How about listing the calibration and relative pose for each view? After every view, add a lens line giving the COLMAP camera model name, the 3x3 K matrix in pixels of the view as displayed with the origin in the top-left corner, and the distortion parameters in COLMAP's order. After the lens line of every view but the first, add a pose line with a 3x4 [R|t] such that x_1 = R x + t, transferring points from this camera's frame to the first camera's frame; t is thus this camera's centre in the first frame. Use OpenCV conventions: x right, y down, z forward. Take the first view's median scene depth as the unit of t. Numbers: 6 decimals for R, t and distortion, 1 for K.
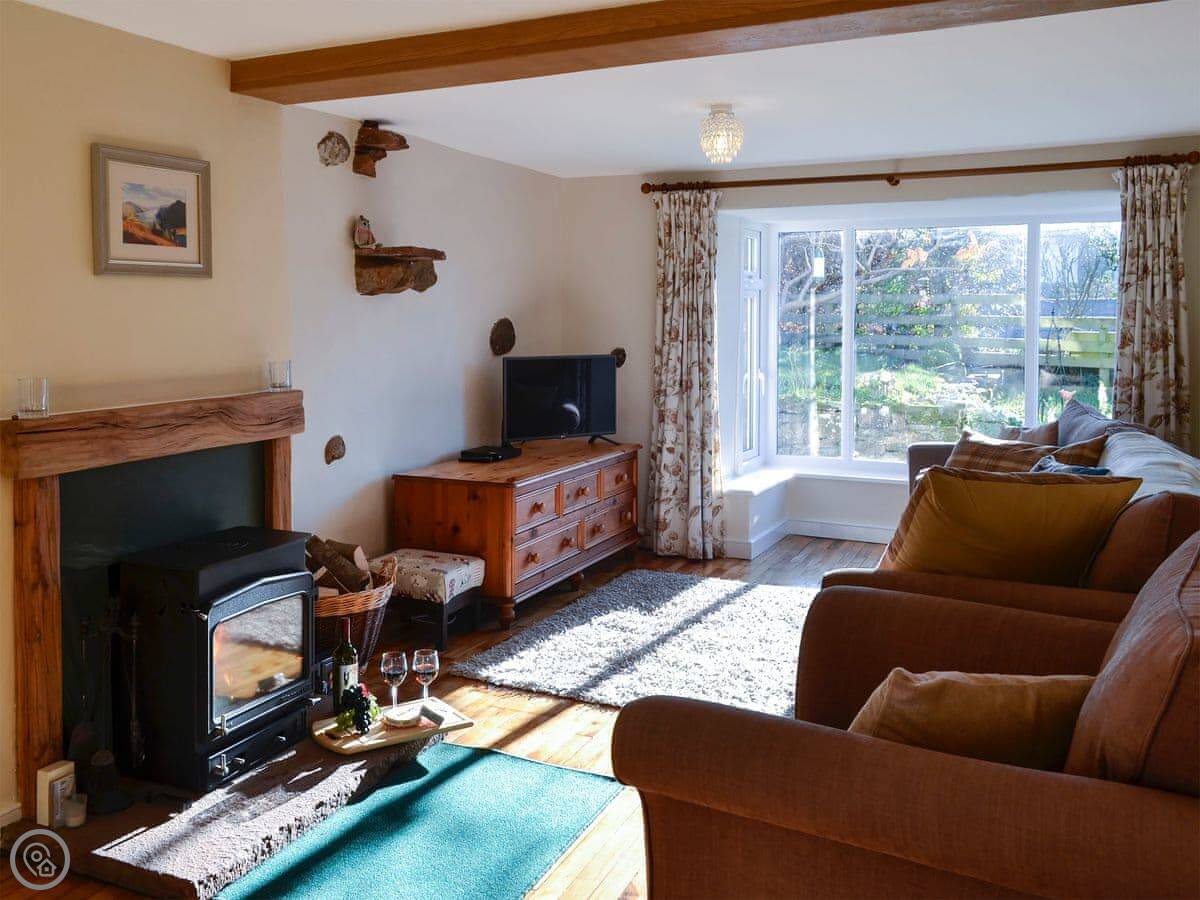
lens RADIAL K [[1029.4, 0, 598.4], [0, 1029.4, 448.9], [0, 0, 1]] dist [0.006150, -0.007641]
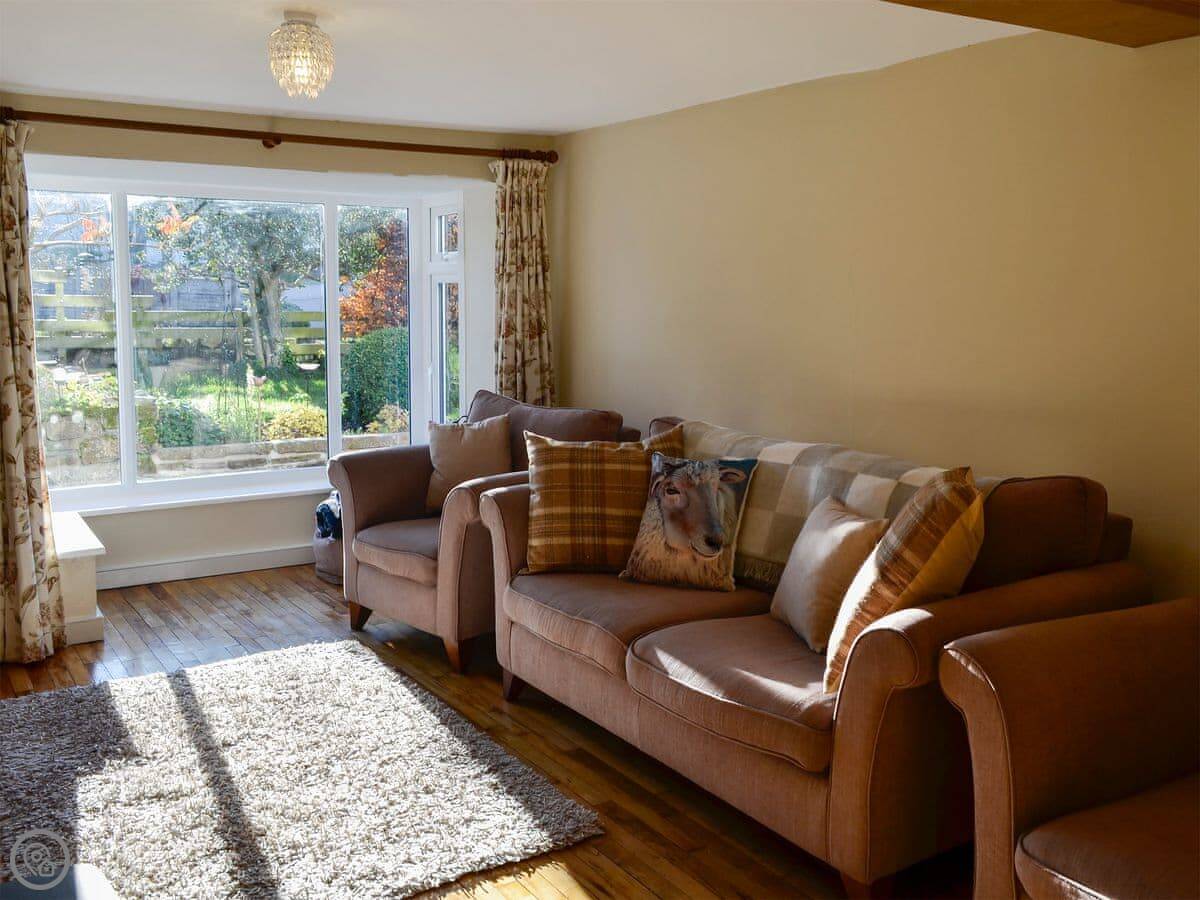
lens RADIAL K [[1029.4, 0, 599.4], [0, 1029.4, 450.2], [0, 0, 1]] dist [0.006150, -0.007641]
pose [[0.549069, -0.126920, 0.826084, -0.305805], [0.105239, 0.991034, 0.082315, -0.061232], [-0.829125, 0.041740, 0.557504, 0.362796]]
